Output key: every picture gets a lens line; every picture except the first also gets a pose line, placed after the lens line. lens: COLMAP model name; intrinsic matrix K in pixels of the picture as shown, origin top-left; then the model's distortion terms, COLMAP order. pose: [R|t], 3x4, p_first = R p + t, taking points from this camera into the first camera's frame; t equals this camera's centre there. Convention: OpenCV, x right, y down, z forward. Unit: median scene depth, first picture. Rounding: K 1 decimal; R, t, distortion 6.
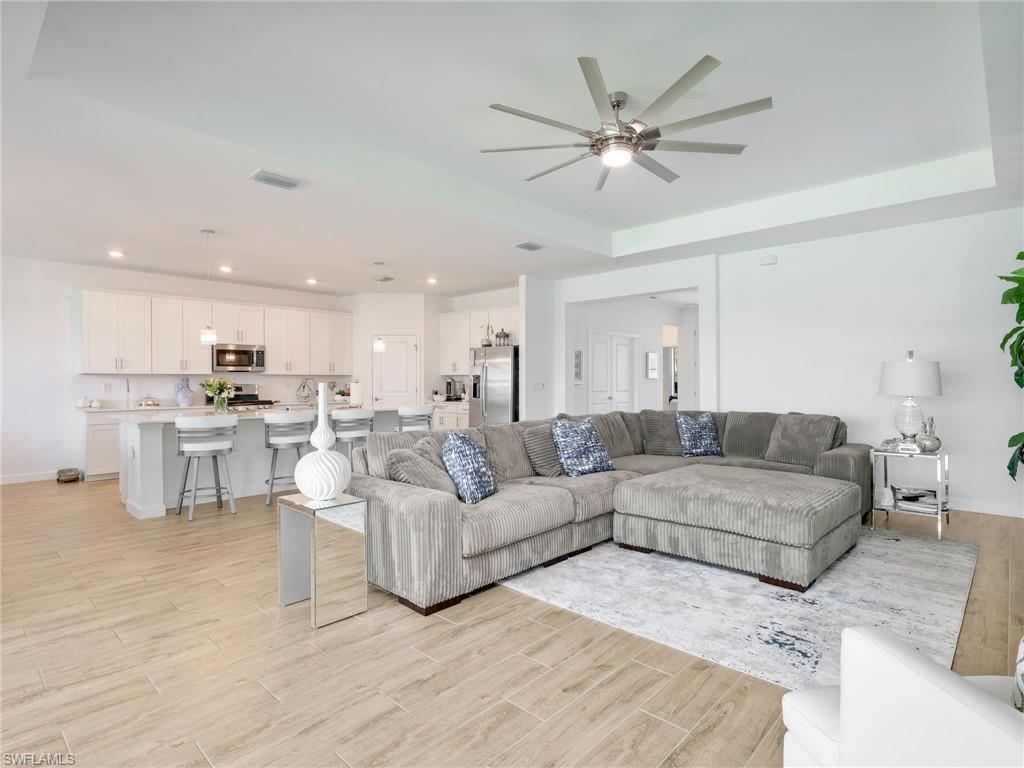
lens RADIAL K [[537.3, 0, 513.8], [0, 537.3, 383.0], [0, 0, 1]] dist [-0.003402, 0.000468]
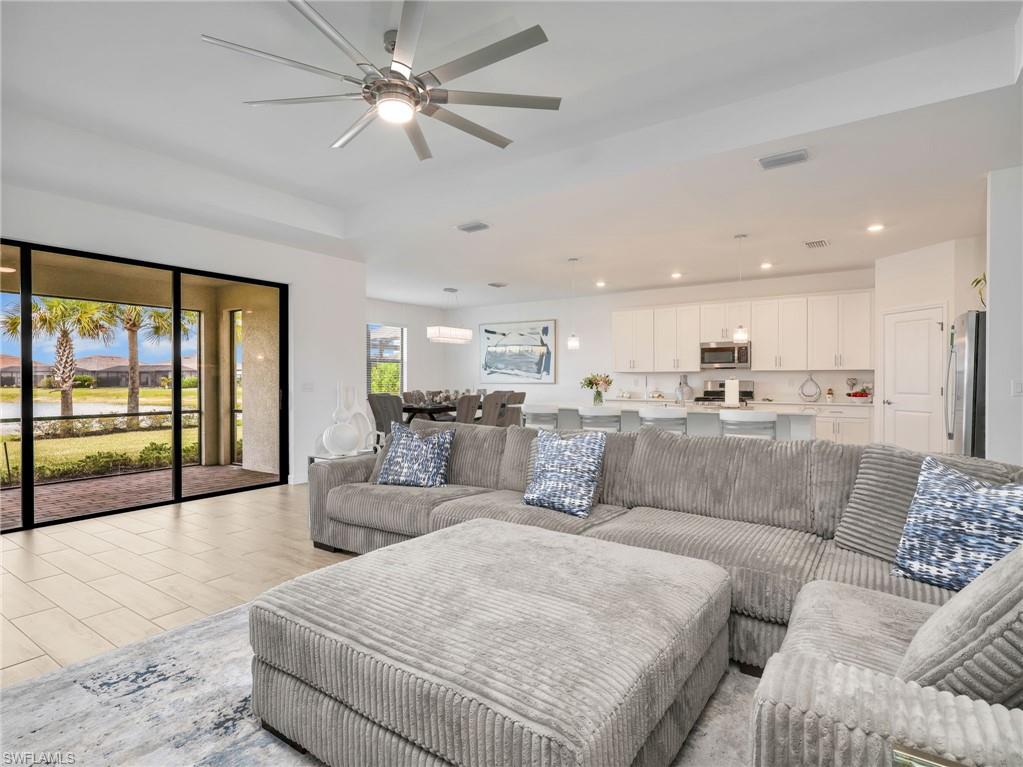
lens RADIAL K [[536.8, 0, 513.3], [0, 536.8, 382.5], [0, 0, 1]] dist [-0.003402, 0.000468]
pose [[0.149302, 0.011098, -0.988729, 0.466354], [-0.004179, 0.999935, 0.010593, -0.003682], [0.988783, 0.002550, 0.149338, 0.469753]]
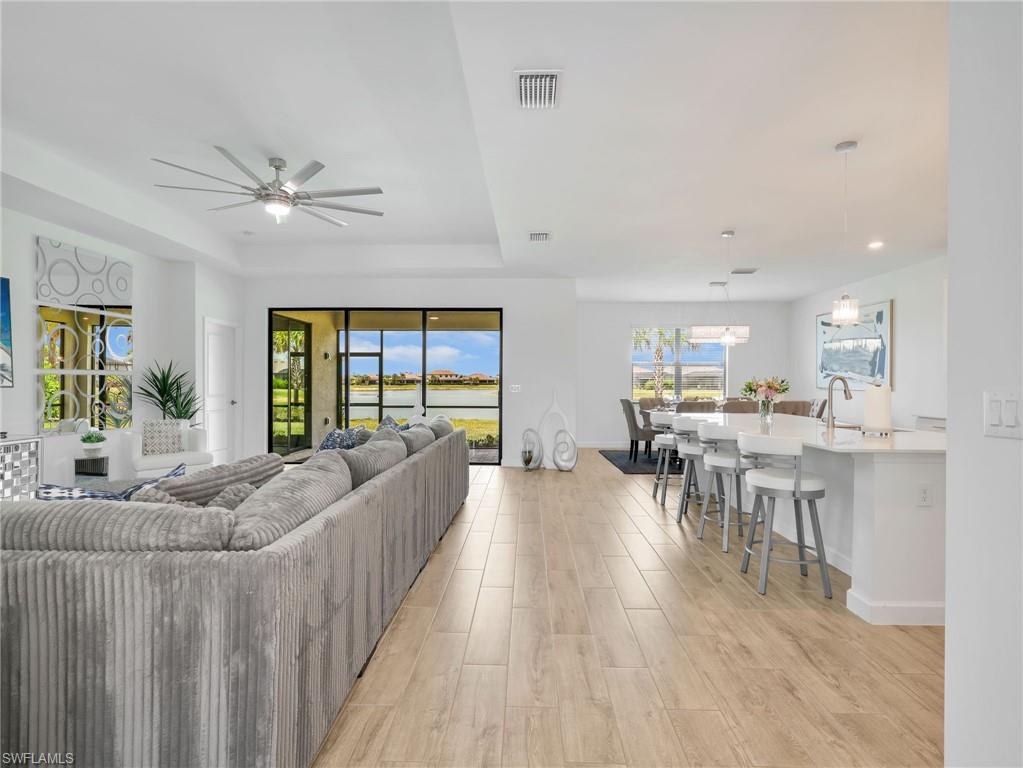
lens RADIAL K [[536.8, 0, 513.3], [0, 536.8, 383.0], [0, 0, 1]] dist [-0.003402, 0.000468]
pose [[-0.750895, 0.003032, -0.660415, 0.273269], [-0.003090, 0.999962, 0.008104, -0.006555], [0.660415, 0.008126, -0.750857, 1.044564]]
